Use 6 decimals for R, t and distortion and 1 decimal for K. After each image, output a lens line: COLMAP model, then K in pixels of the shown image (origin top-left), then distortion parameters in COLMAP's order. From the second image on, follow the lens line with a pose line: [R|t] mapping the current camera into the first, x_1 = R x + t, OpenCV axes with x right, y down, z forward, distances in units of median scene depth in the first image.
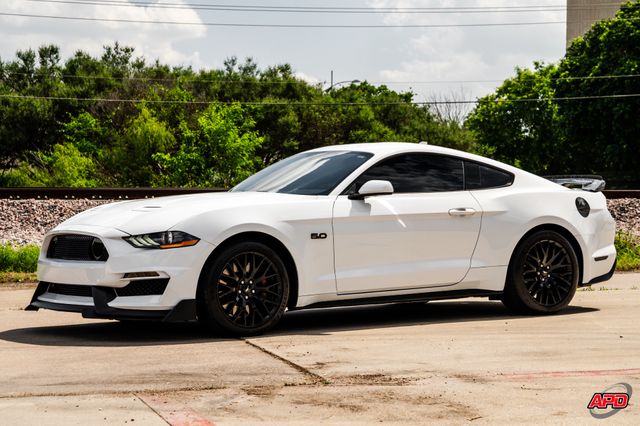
lens RADIAL K [[1603.1, 0, 299.9], [0, 1603.1, 226.0], [0, 0, 1]] dist [0.401656, 0.000000]
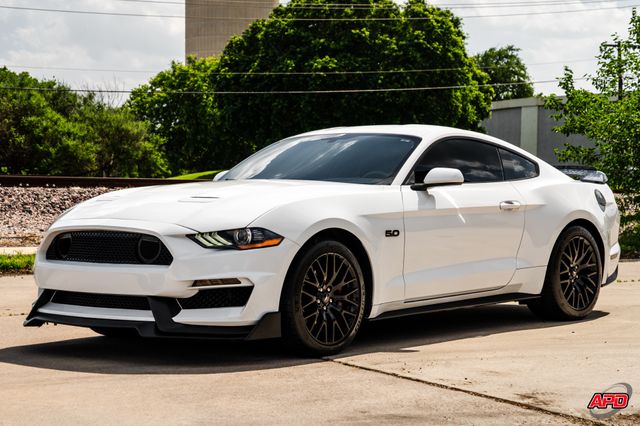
lens RADIAL K [[1500.9, 0, 315.3], [0, 1500.9, 215.7], [0, 0, 1]] dist [0.346450, 0.000000]
pose [[0.959804, 0.005039, 0.280626, -0.233821], [-0.005453, 0.999985, 0.000695, -0.003116], [-0.280618, -0.002197, 0.959817, 0.243914]]
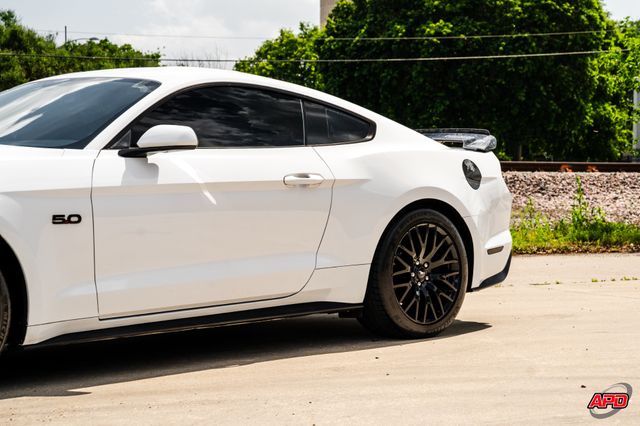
lens RADIAL K [[1603.1, 0, 391.1], [0, 1603.1, 232.3], [0, 0, 1]] dist [0.401656, 0.000000]
pose [[0.976351, -0.001378, 0.216185, -0.000812], [-0.003071, 0.999790, 0.020245, -0.001164], [-0.216168, -0.020430, 0.976142, 0.388429]]
